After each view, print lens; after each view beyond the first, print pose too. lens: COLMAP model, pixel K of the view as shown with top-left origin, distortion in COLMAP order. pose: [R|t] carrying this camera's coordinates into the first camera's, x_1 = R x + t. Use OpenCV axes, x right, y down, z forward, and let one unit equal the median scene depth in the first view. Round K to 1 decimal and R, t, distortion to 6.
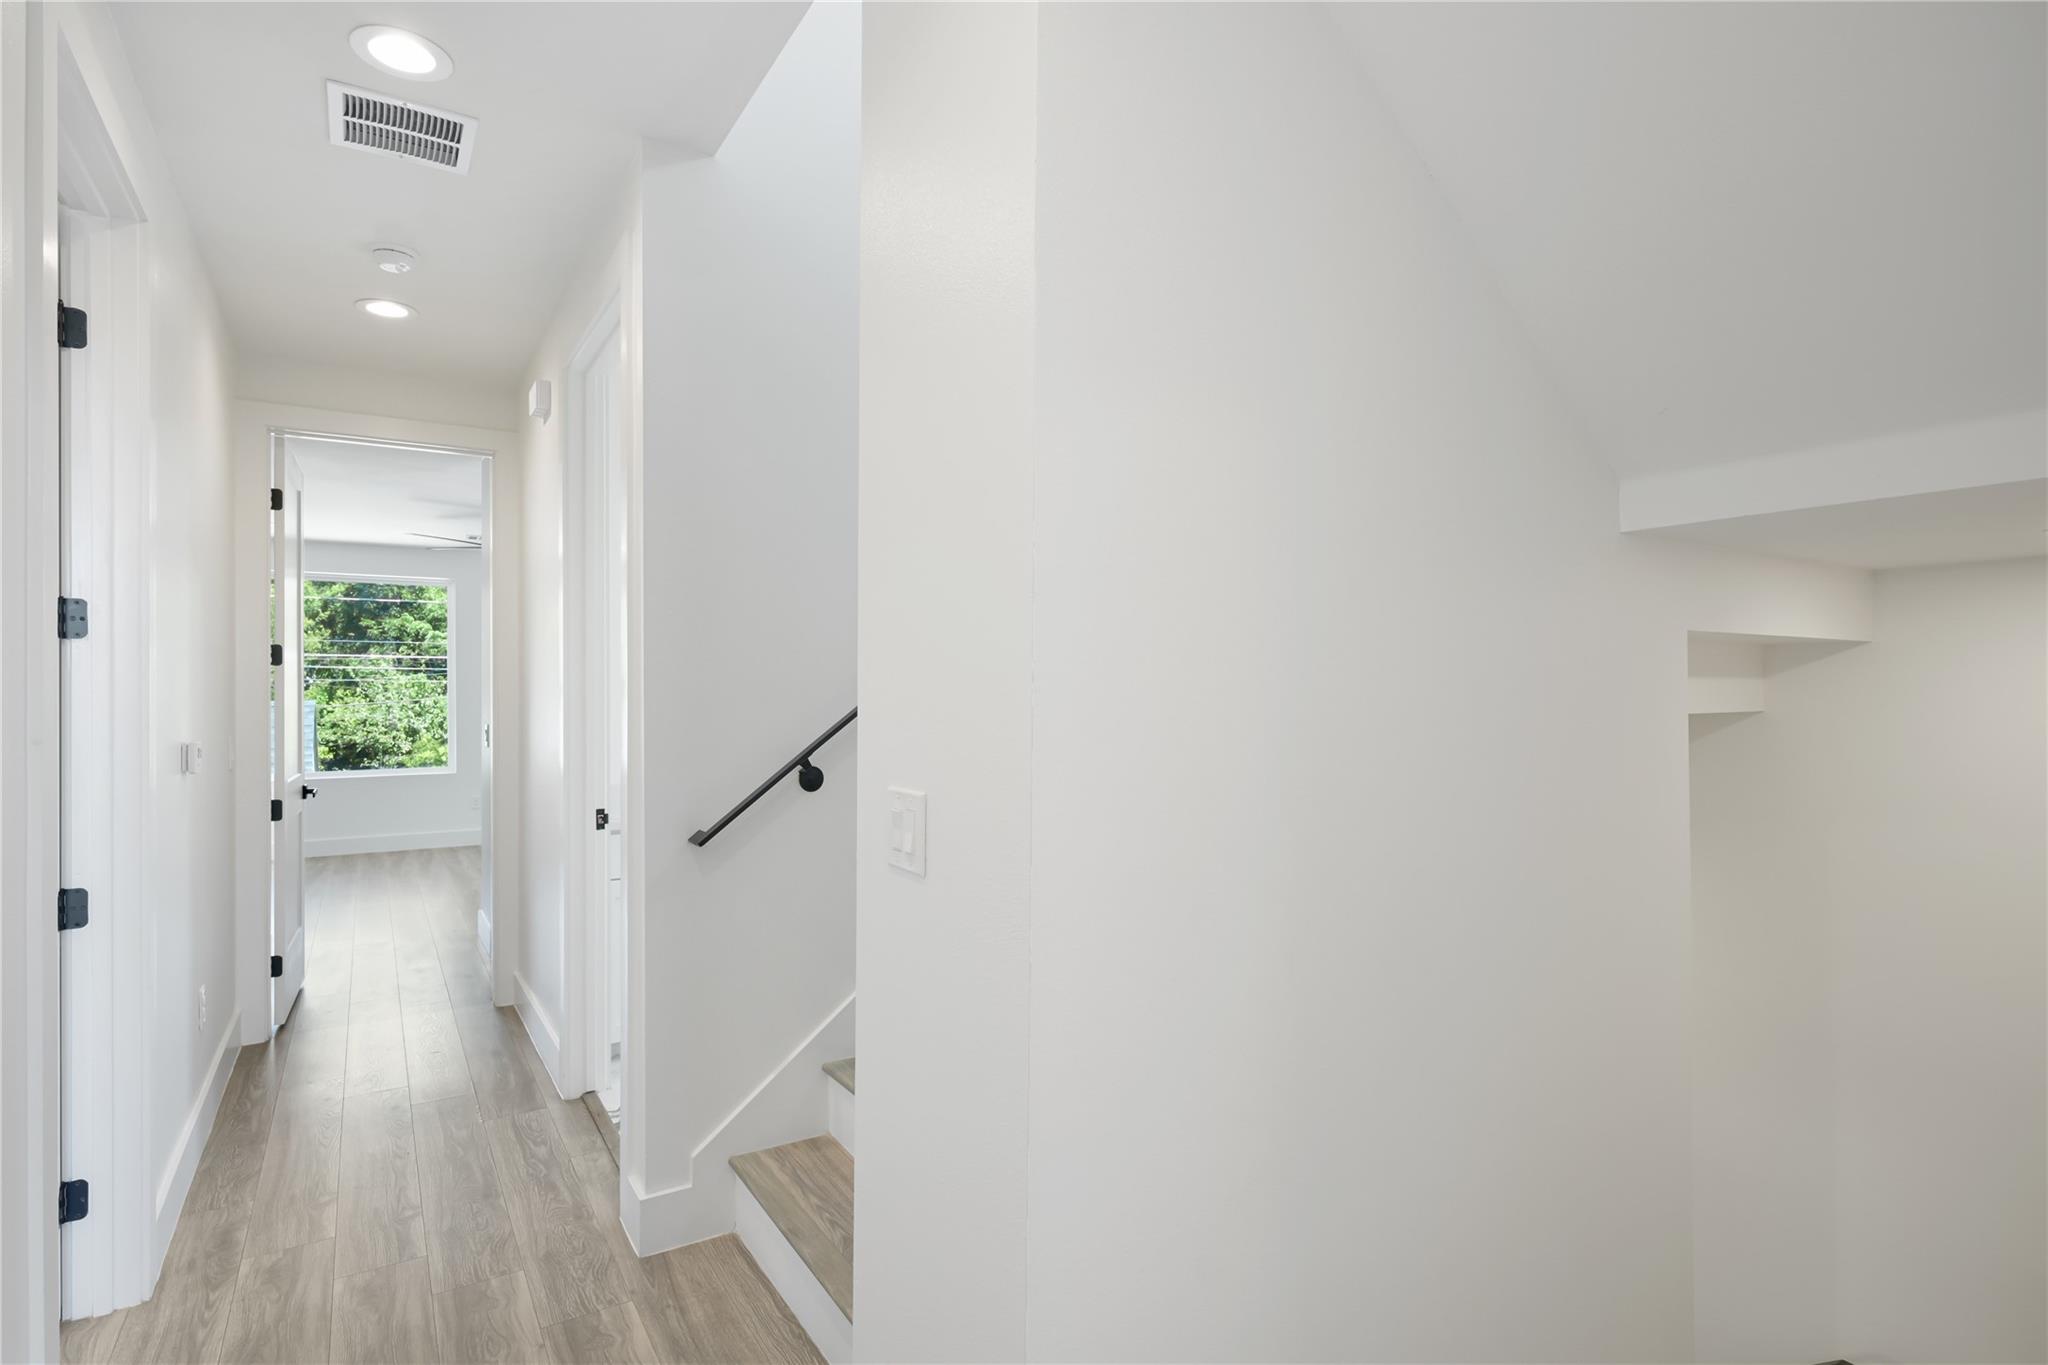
lens RADIAL K [[1037.1, 0, 1026.0], [0, 1037.1, 693.4], [0, 0, 1]] dist [-0.000581, -0.000024]
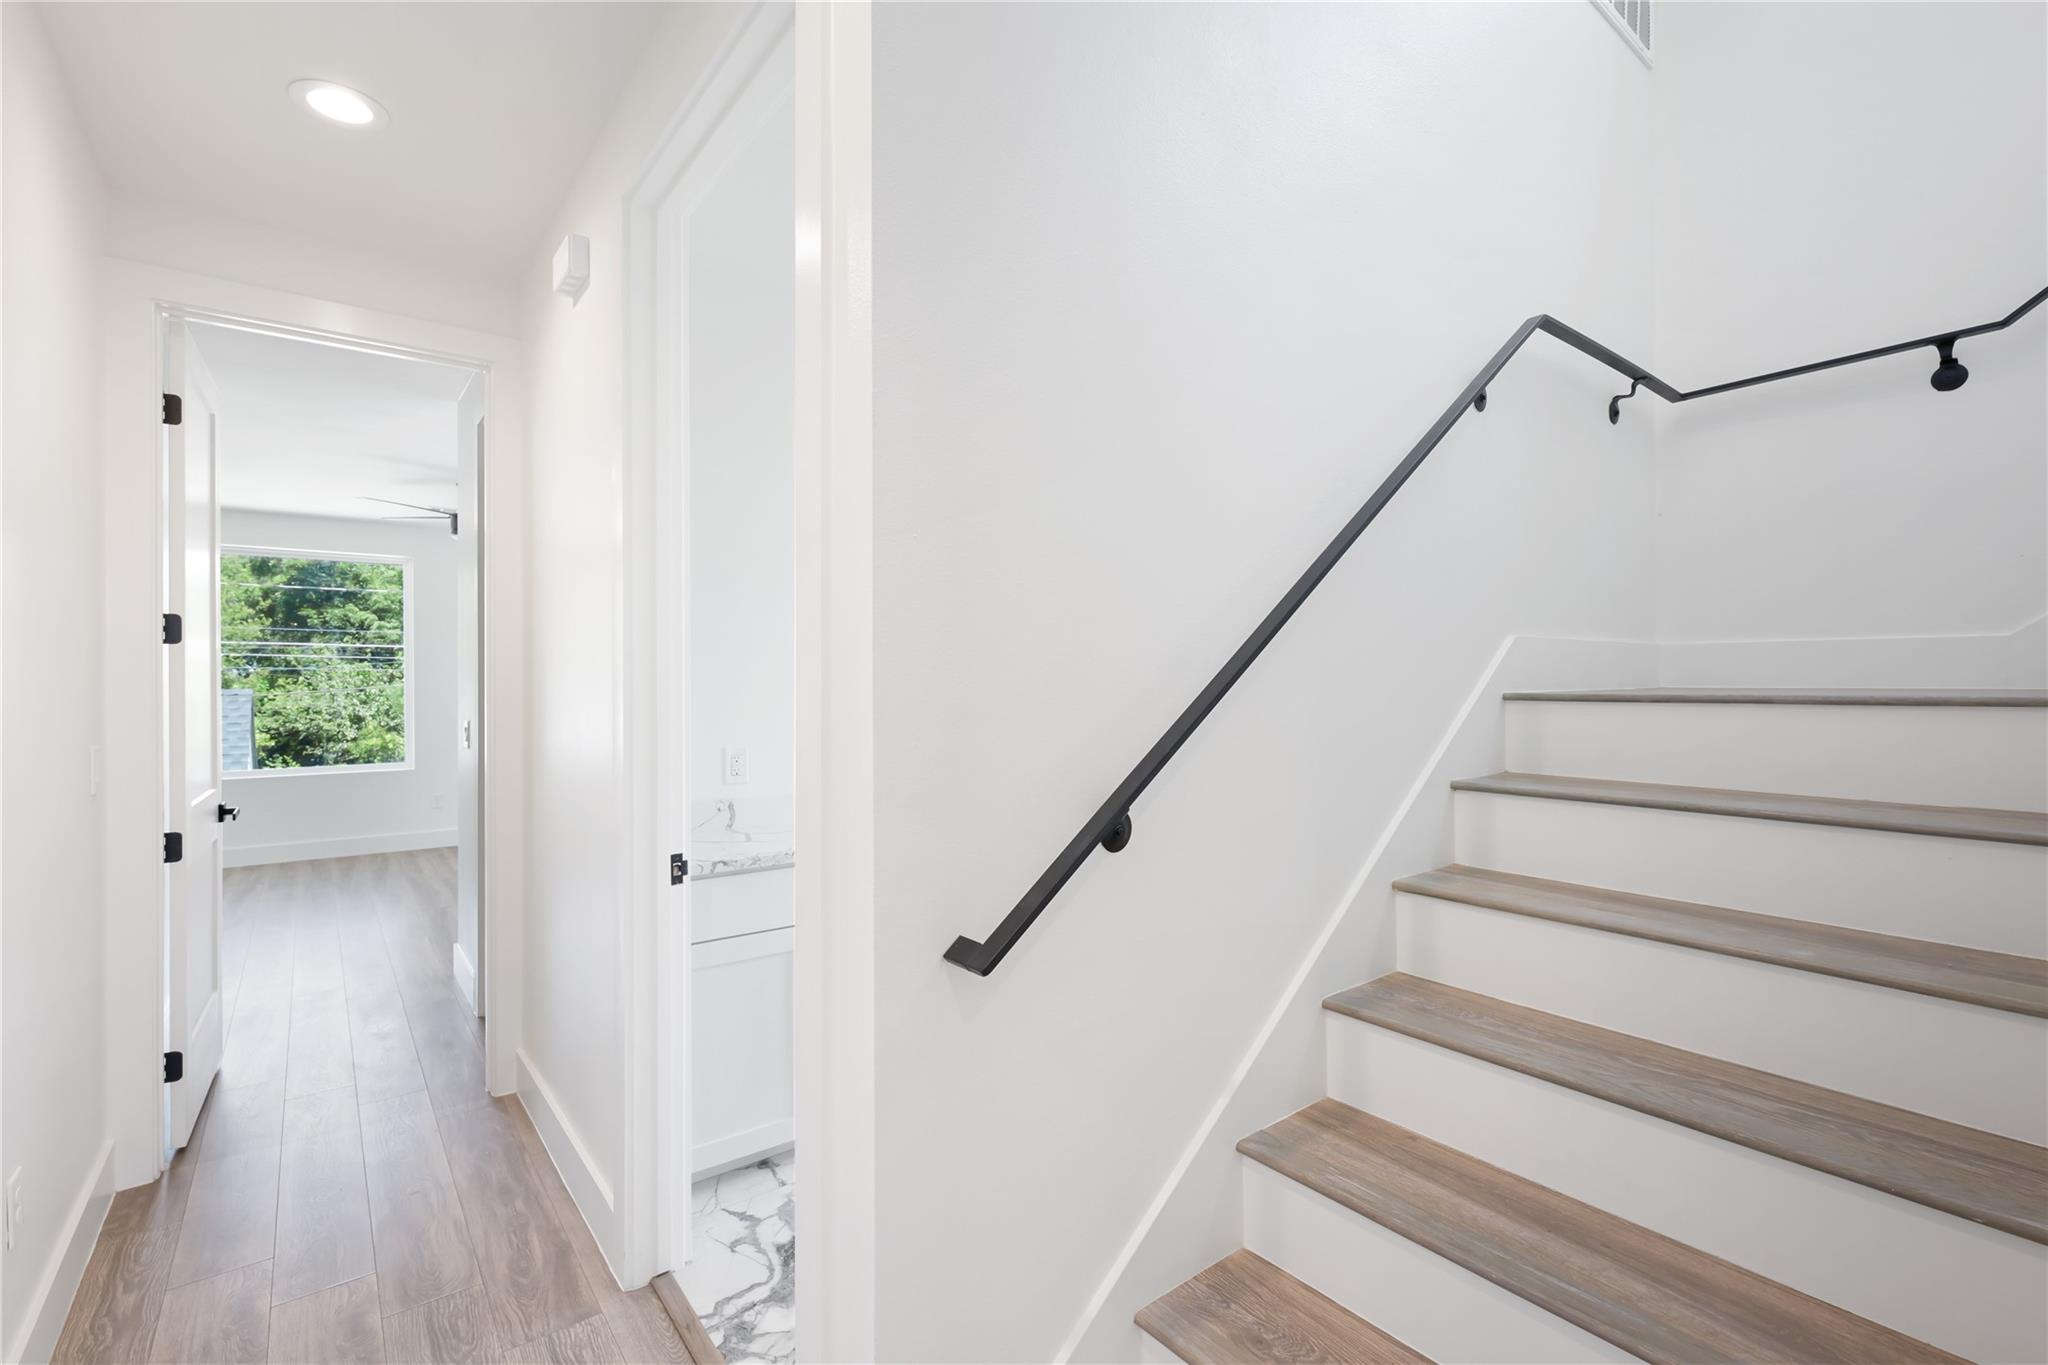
lens RADIAL K [[925.4, 0, 1027.6], [0, 925.4, 687.2], [0, 0, 1]] dist [-0.000307, 0.000734]
pose [[0.995654, 0.001327, 0.093121, -0.061068], [-0.001774, 0.999987, 0.004716, -0.000285], [-0.093114, -0.004861, 0.995644, 0.096365]]
